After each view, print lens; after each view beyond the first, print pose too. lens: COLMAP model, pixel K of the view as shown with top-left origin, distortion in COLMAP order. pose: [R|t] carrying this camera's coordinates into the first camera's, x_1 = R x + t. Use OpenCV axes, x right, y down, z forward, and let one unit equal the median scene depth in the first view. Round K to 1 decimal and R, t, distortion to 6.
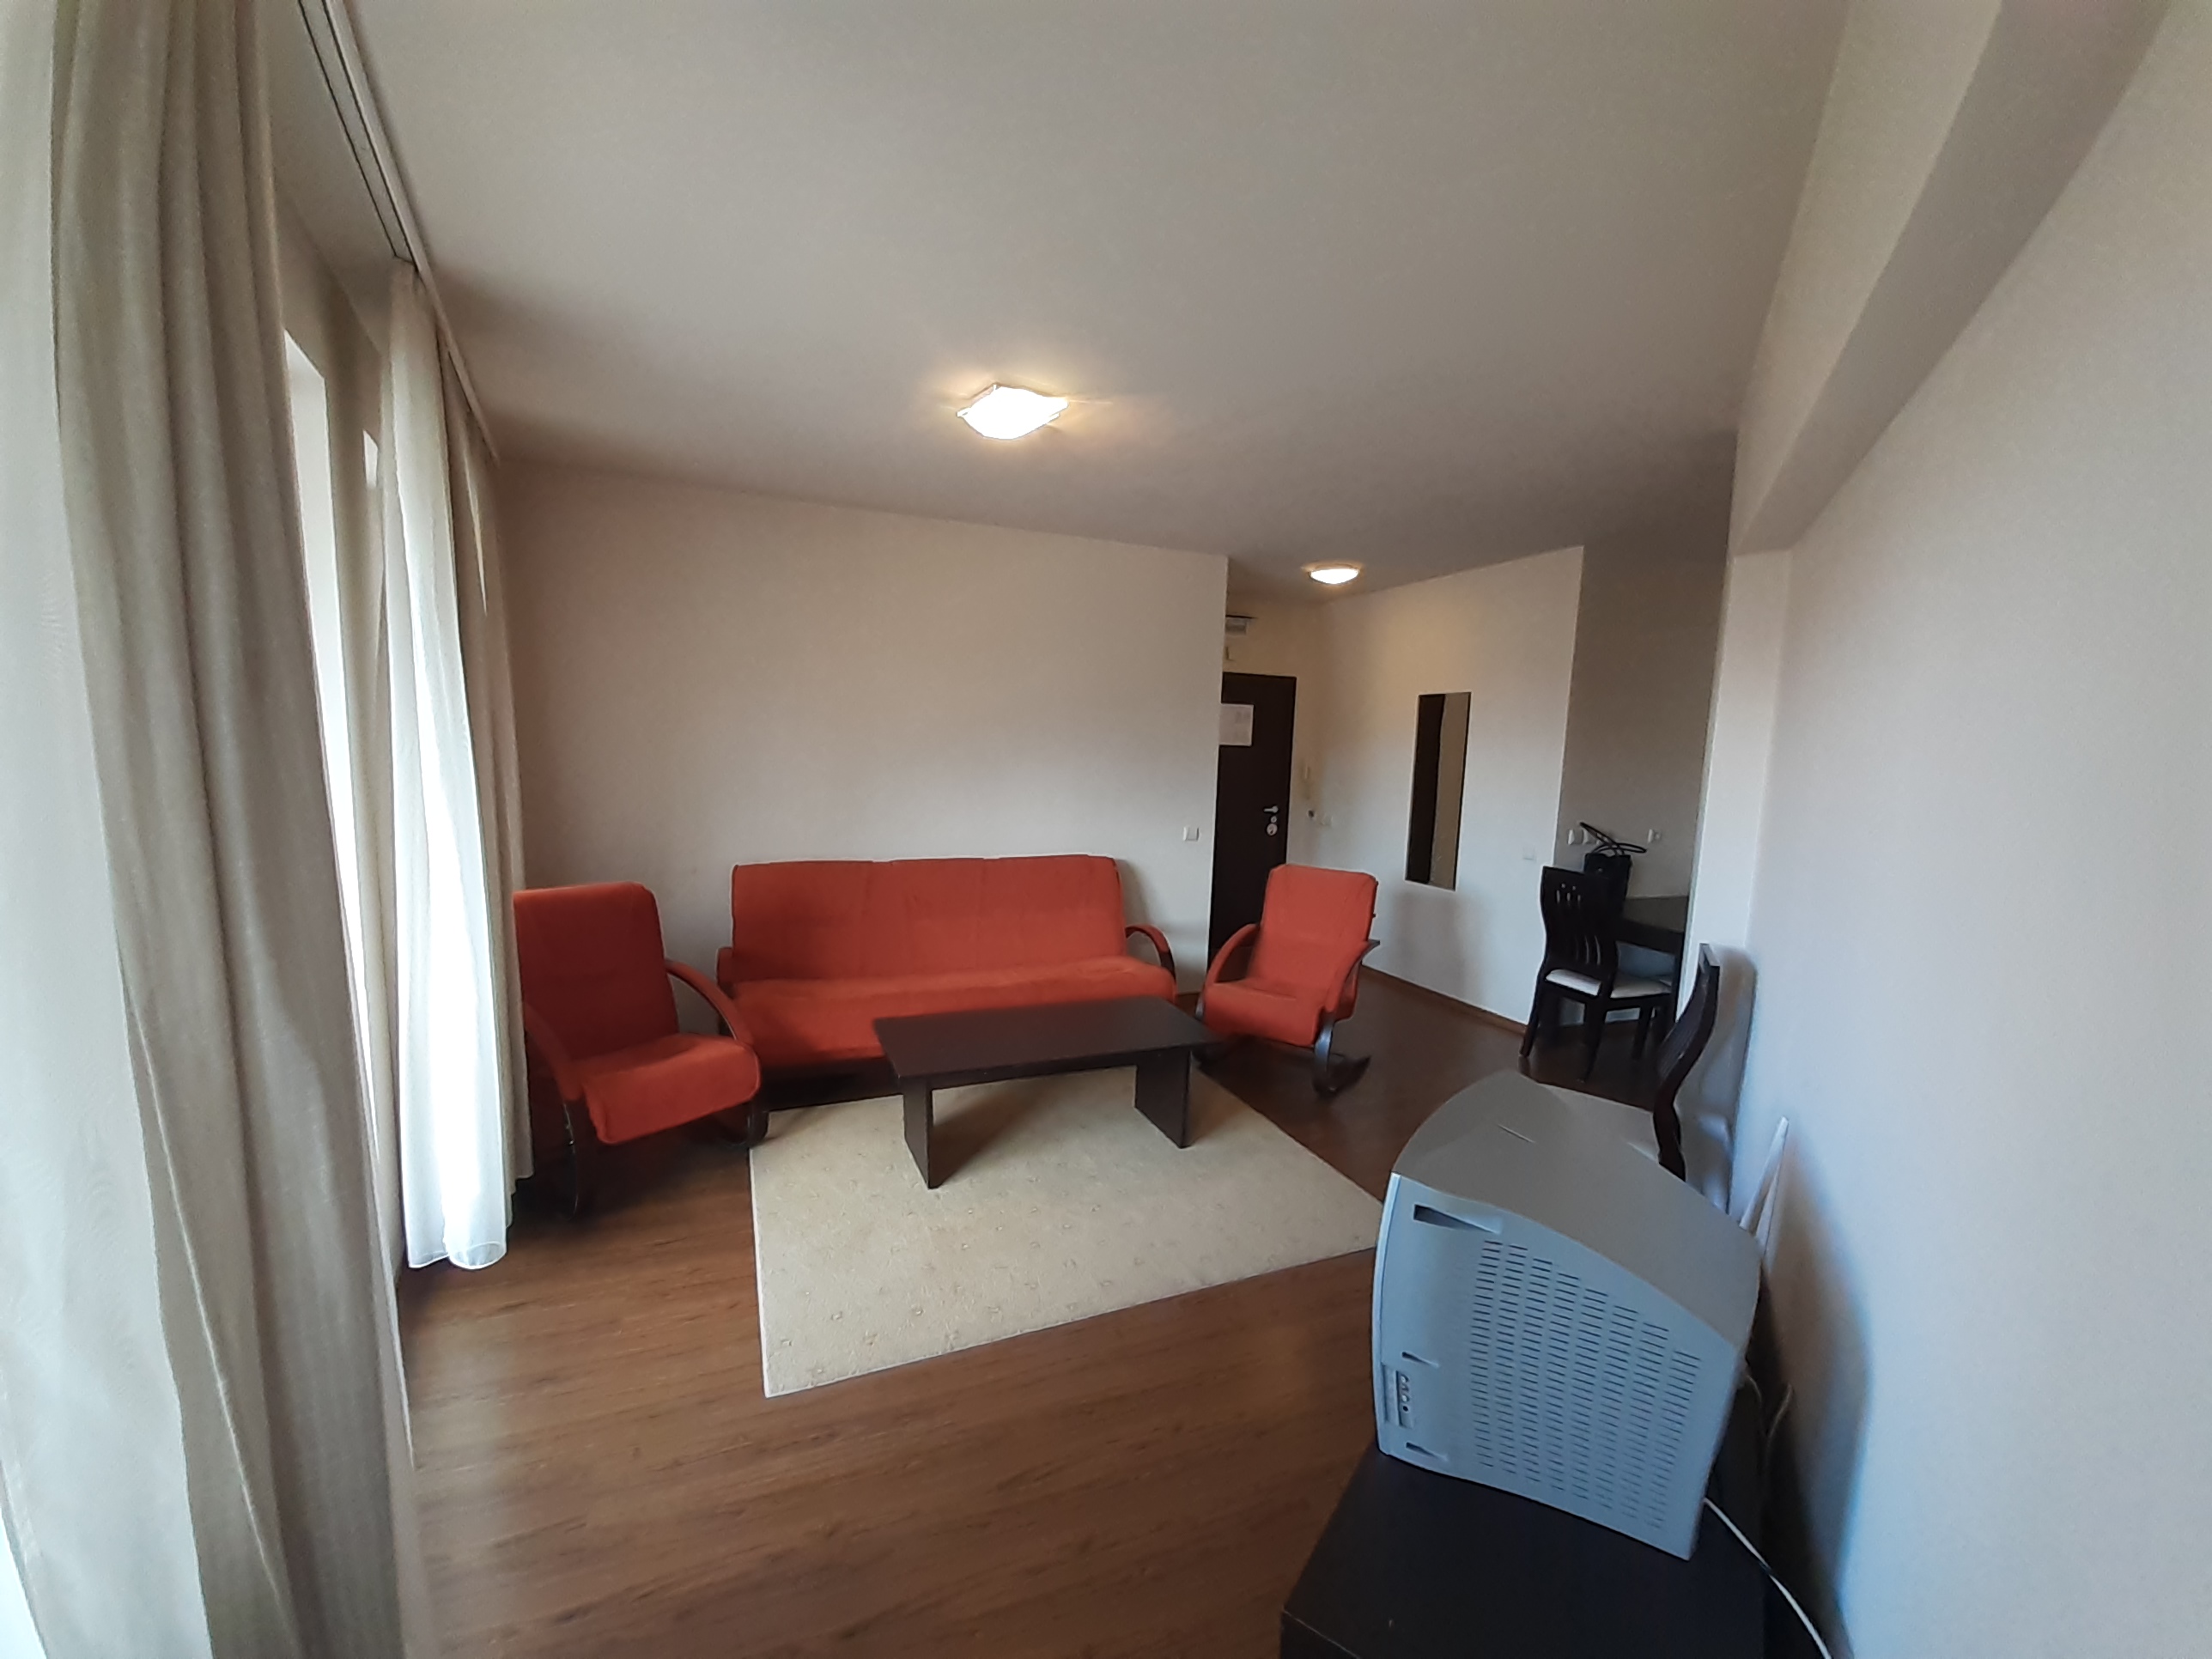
lens RADIAL K [[877.6, 0, 1095.4], [0, 877.6, 827.8], [0, 0, 1]] dist [0.010559, -0.013843]
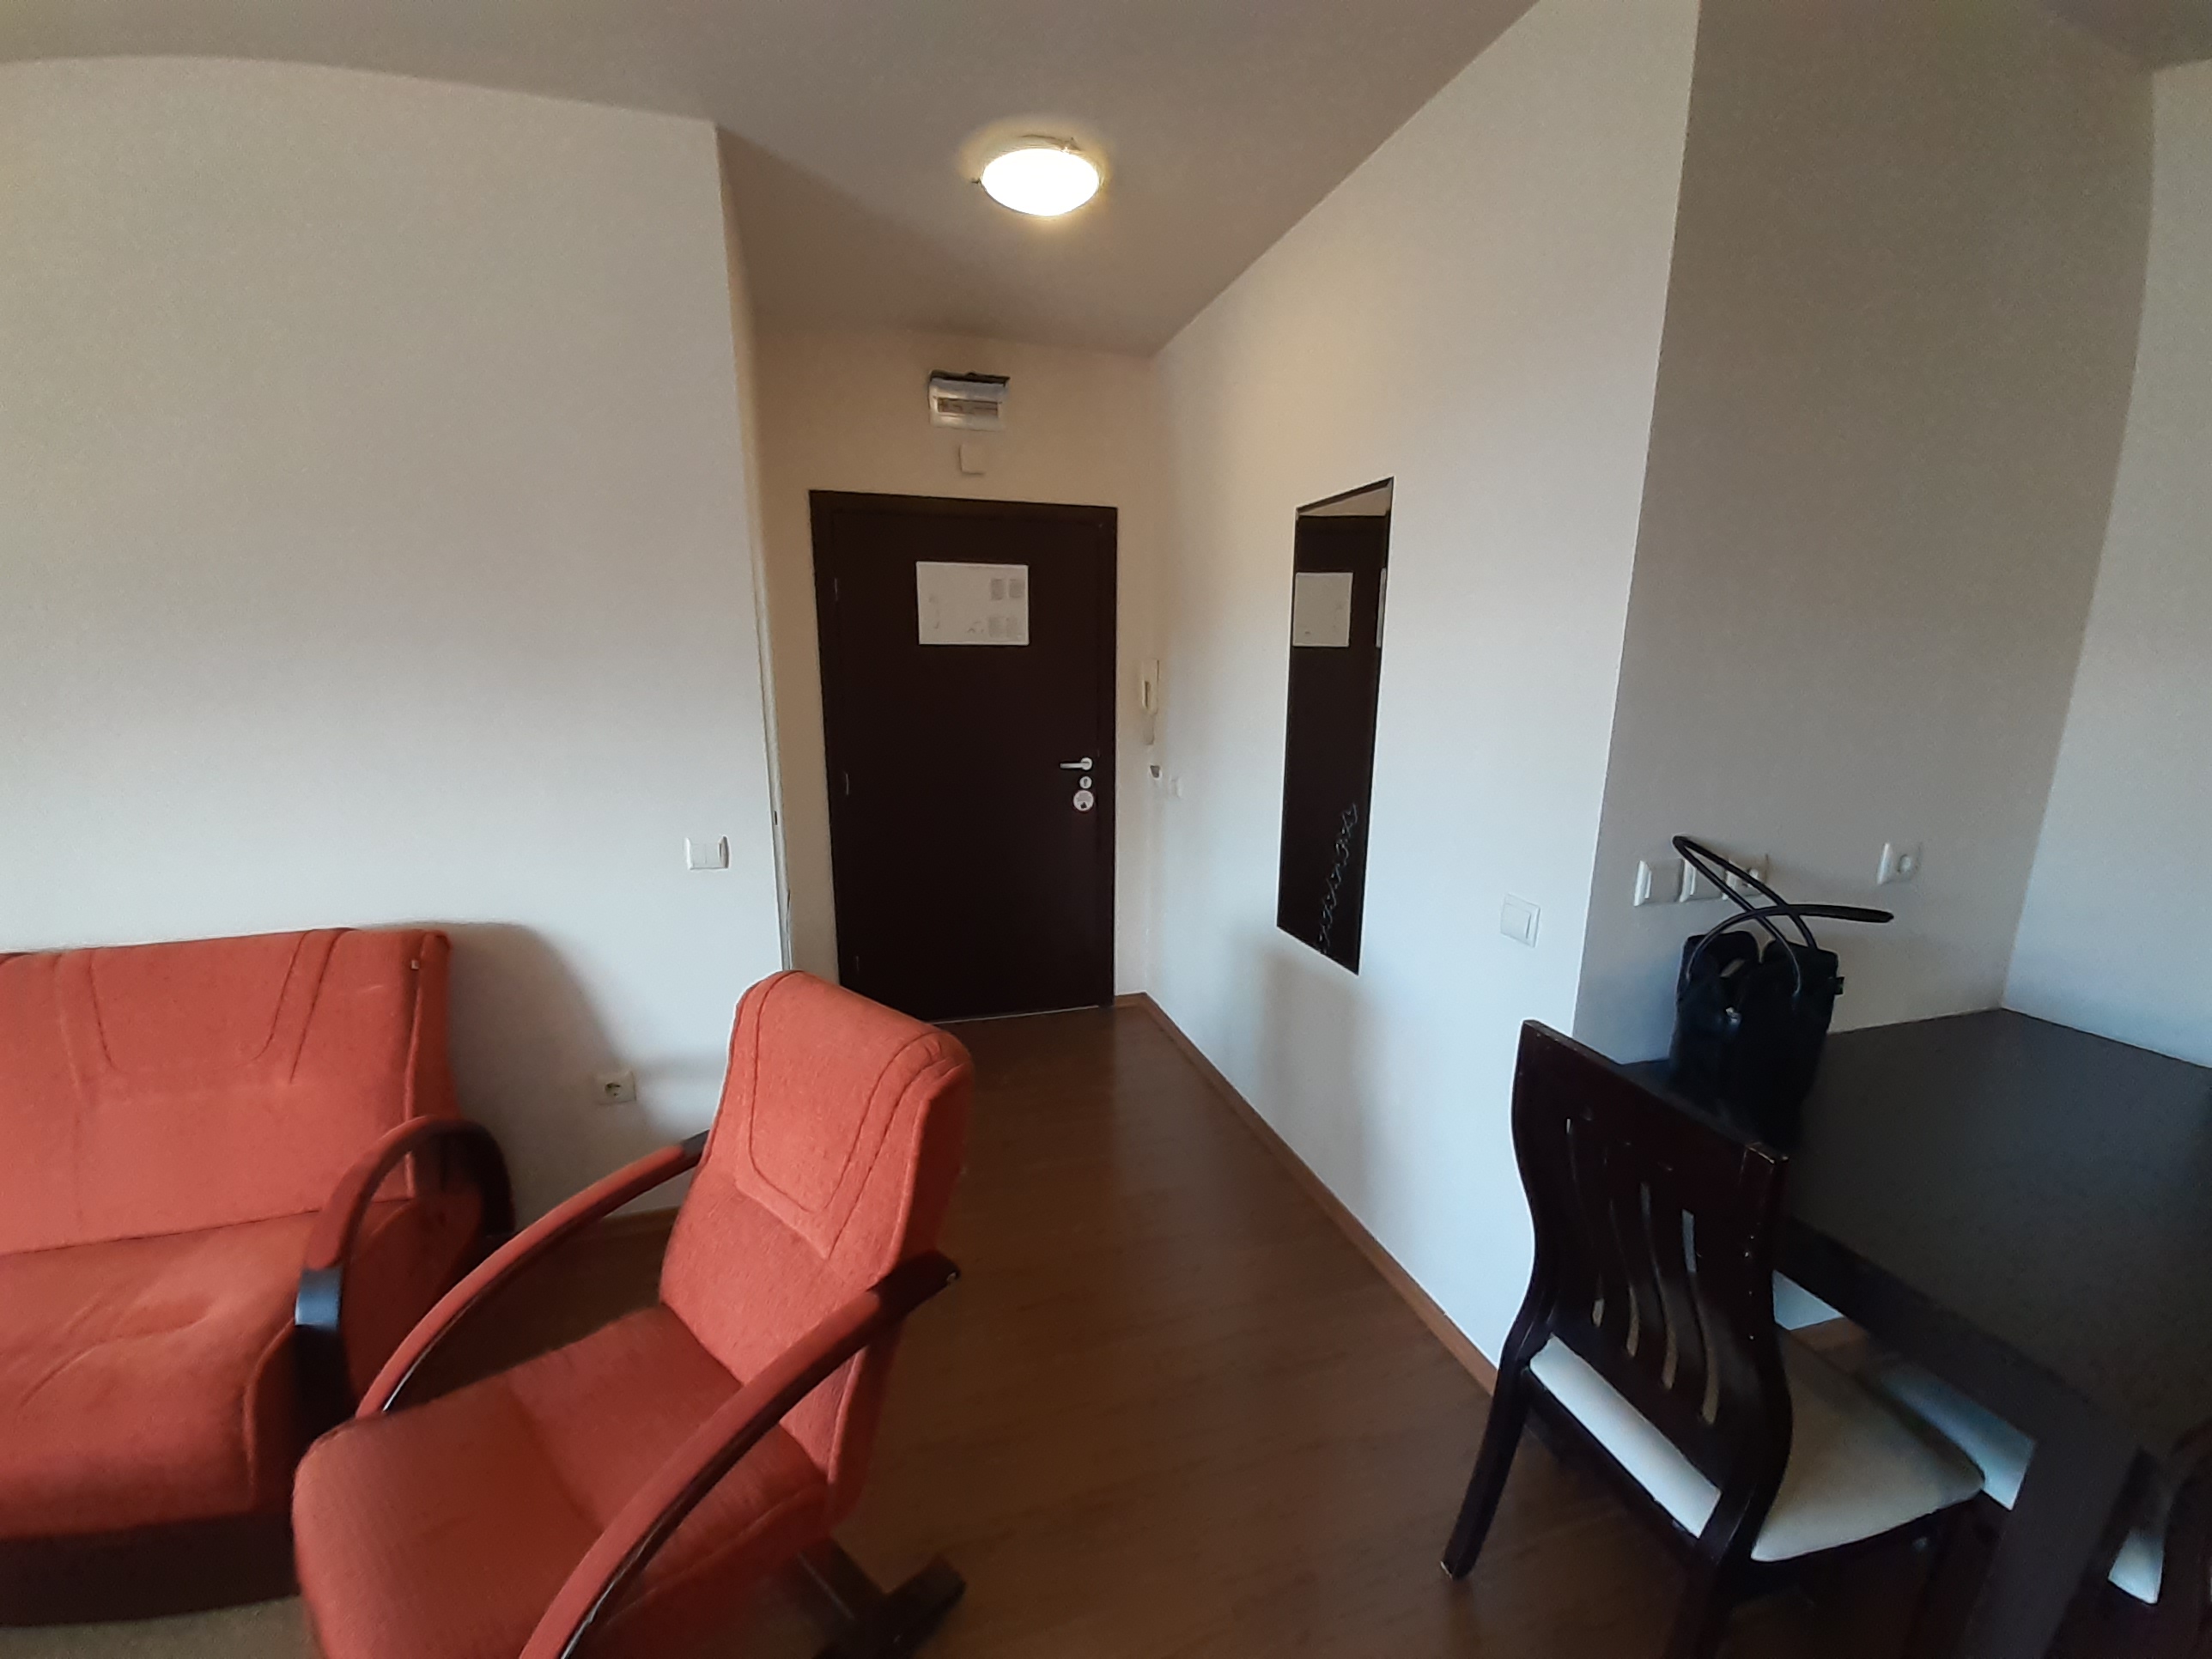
lens RADIAL K [[881.1, 0, 1097.1], [0, 881.1, 855.2], [0, 0, 1]] dist [0.000424, -0.014263]
pose [[0.997445, -0.013366, -0.070172, 0.299009], [0.021193, 0.993480, 0.112019, -0.031161], [0.068218, -0.113220, 0.991225, 0.547983]]
